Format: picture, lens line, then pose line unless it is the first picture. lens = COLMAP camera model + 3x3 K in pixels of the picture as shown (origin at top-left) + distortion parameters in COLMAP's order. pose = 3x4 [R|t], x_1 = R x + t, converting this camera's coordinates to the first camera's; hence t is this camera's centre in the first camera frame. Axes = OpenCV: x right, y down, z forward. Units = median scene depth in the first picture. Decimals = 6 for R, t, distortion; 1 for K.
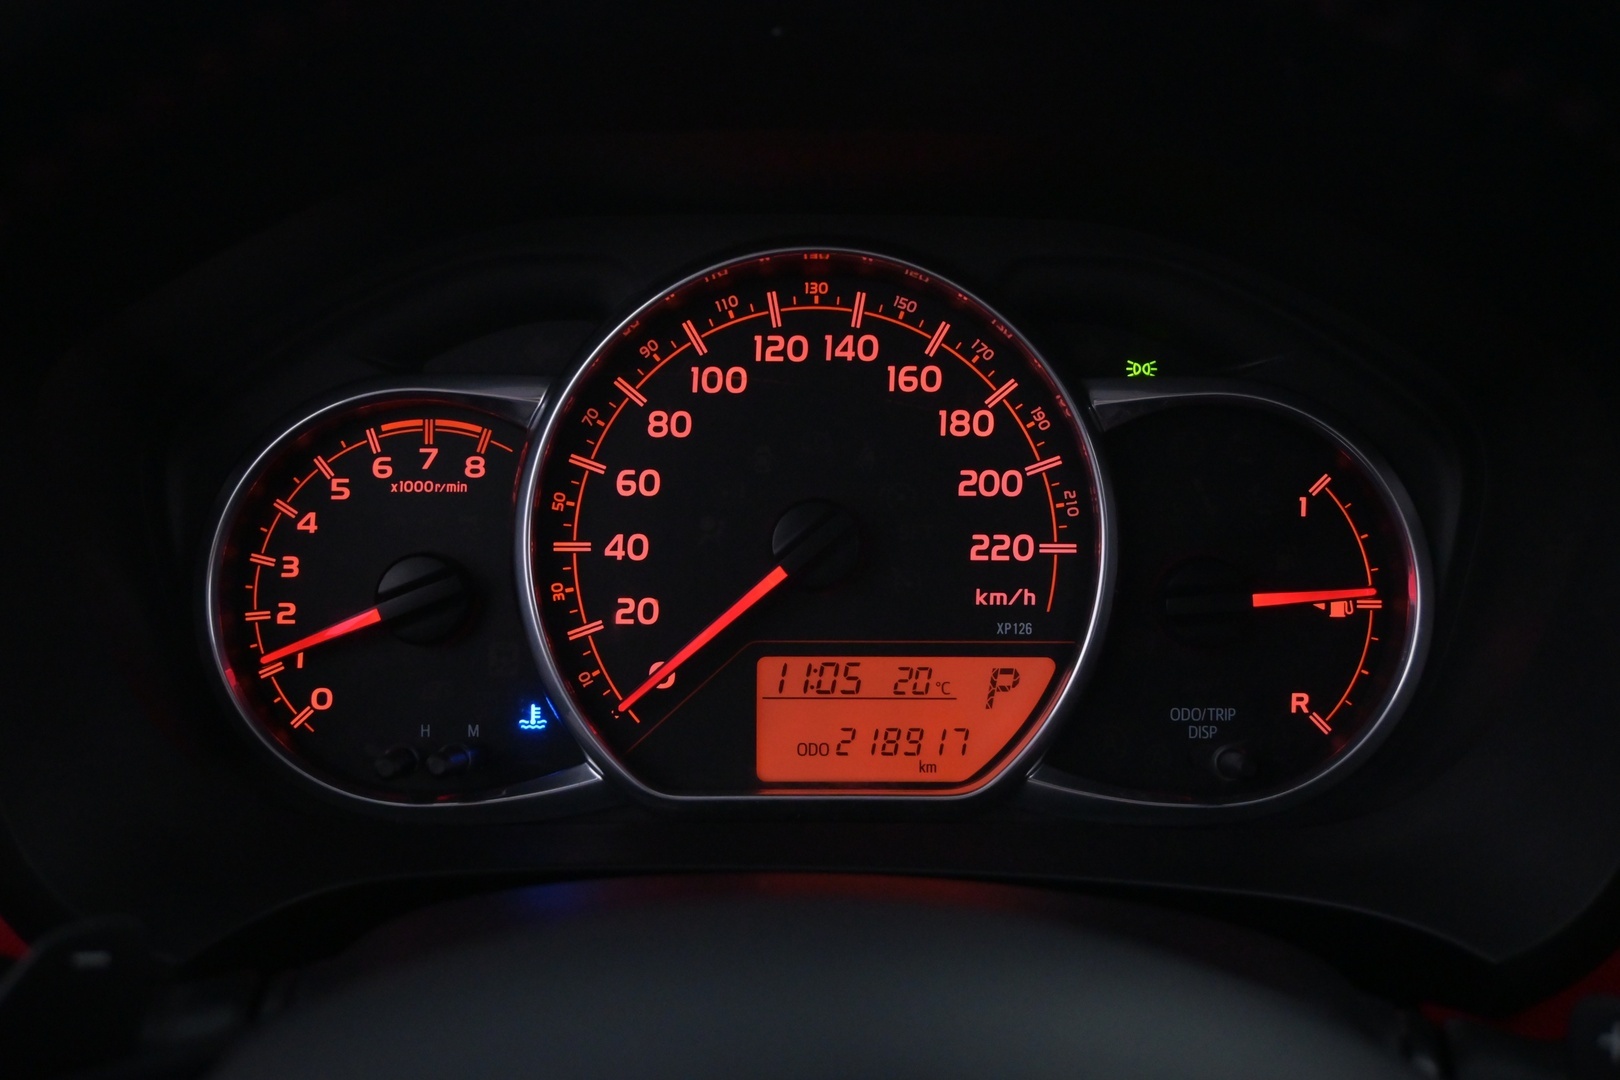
lens RADIAL K [[1948.7, 0, 805.7], [0, 1948.7, 531.9], [0, 0, 1]] dist [-0.021346, 0.000000]
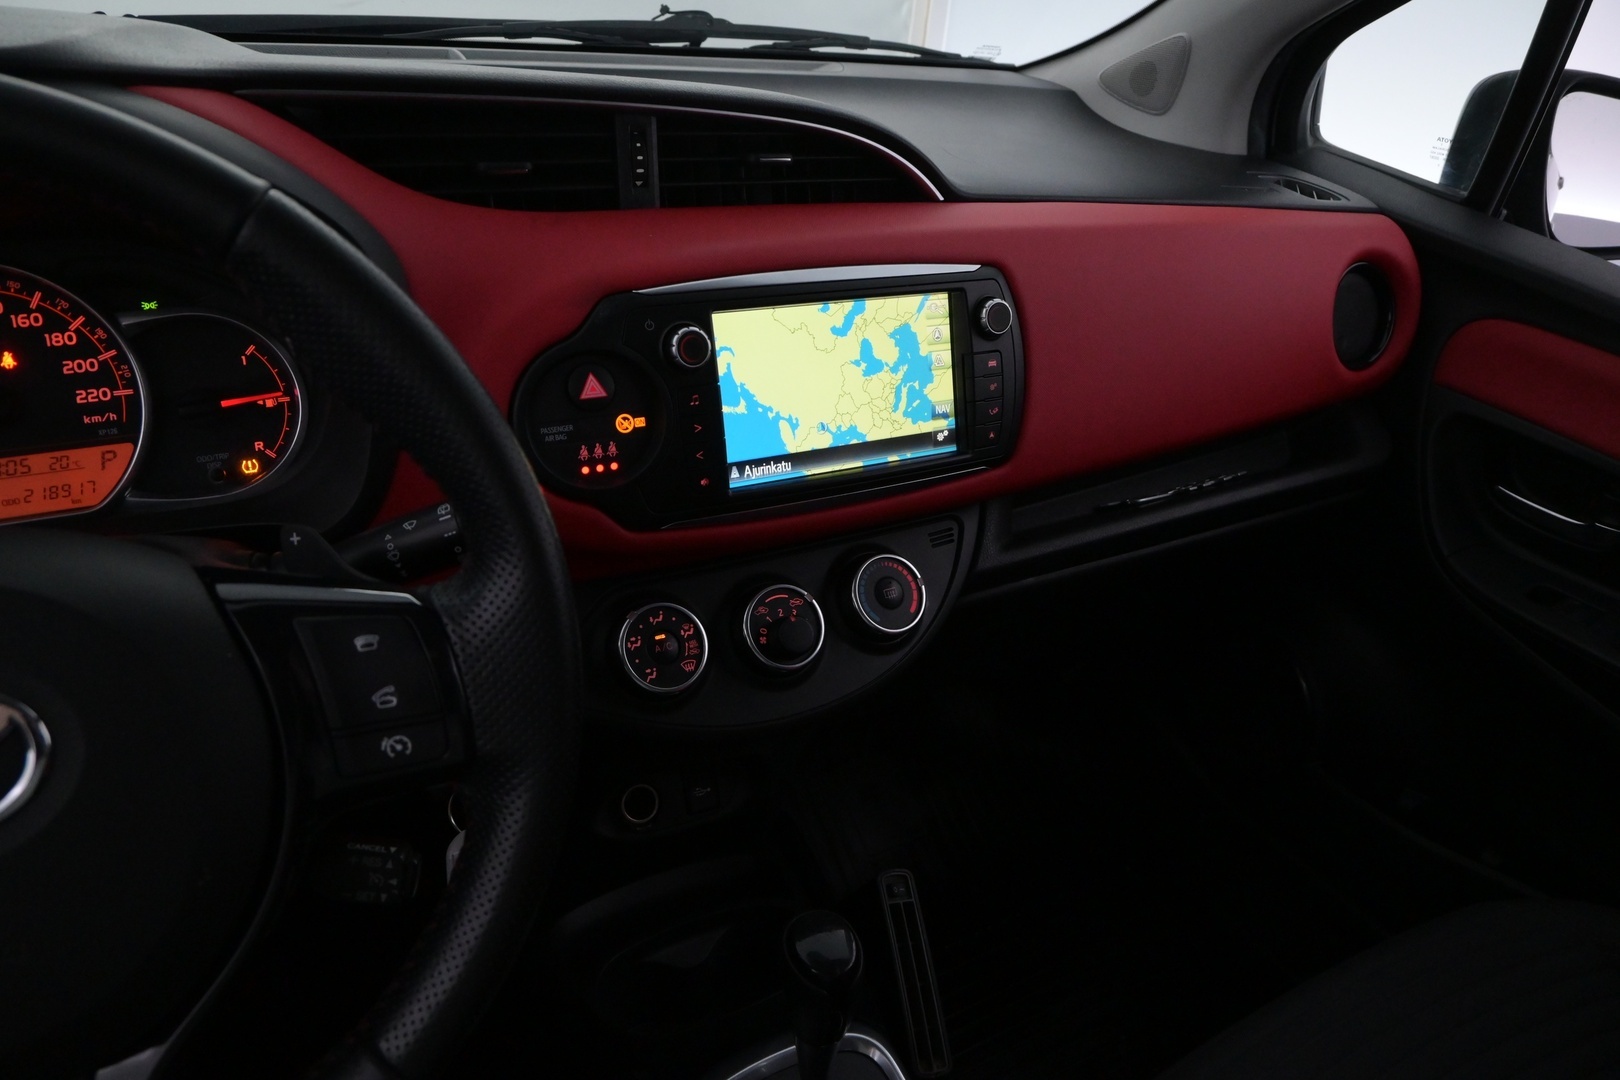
lens RADIAL K [[1101.2, 0, 806.0], [0, 1101.2, 533.9], [0, 0, 1]] dist [-0.008491, 0.000590]
pose [[0.869330, -0.182958, 0.459120, 0.201805], [0.118789, 0.979074, 0.165234, 0.051574], [-0.479744, -0.089105, 0.872872, -0.456990]]
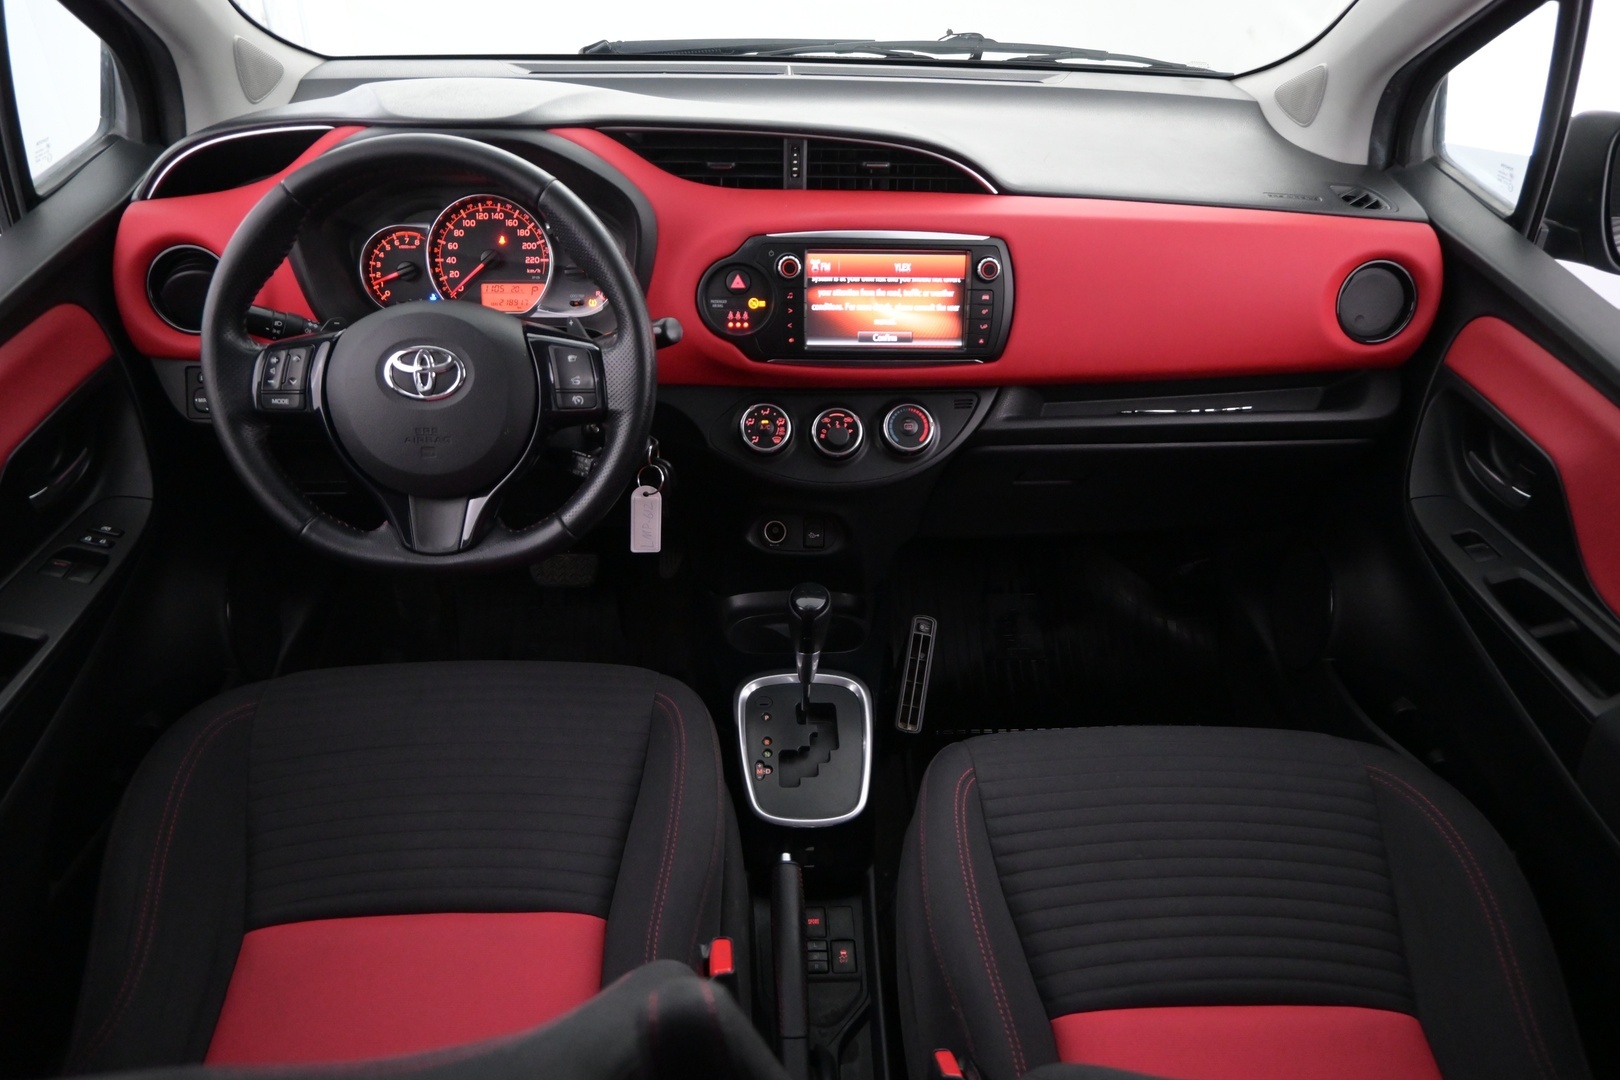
lens RADIAL K [[1101.2, 0, 804.3], [0, 1101.2, 531.3], [0, 0, 1]] dist [-0.008491, 0.000590]
pose [[0.998780, -0.013635, 0.047459, 0.622327], [0.003748, 0.979282, 0.202465, 0.114569], [-0.049236, -0.202041, 0.978139, -1.762563]]
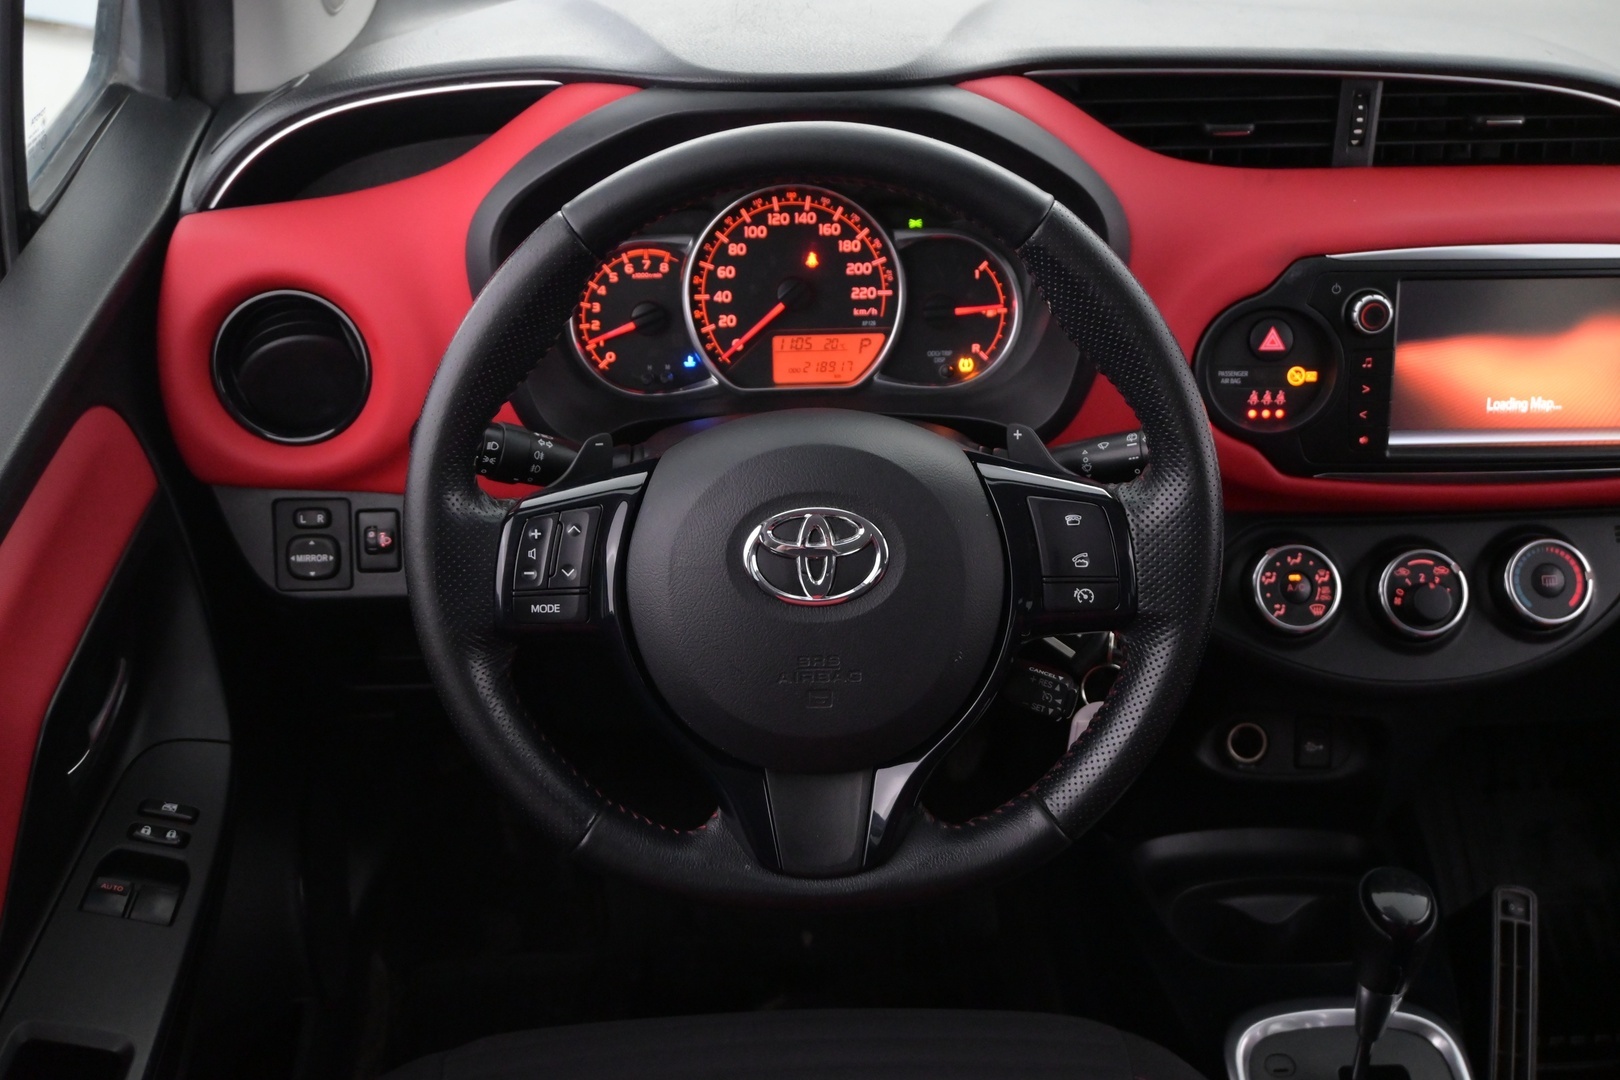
lens RADIAL K [[1729.8, 0, 808.1], [0, 1729.8, 540.3], [0, 0, 1]] dist [-0.004018, 0.000000]
pose [[0.998961, -0.030889, 0.033511, -0.064700], [0.023549, 0.979361, 0.200744, -0.137405], [-0.039021, -0.199746, 0.979070, -1.379932]]
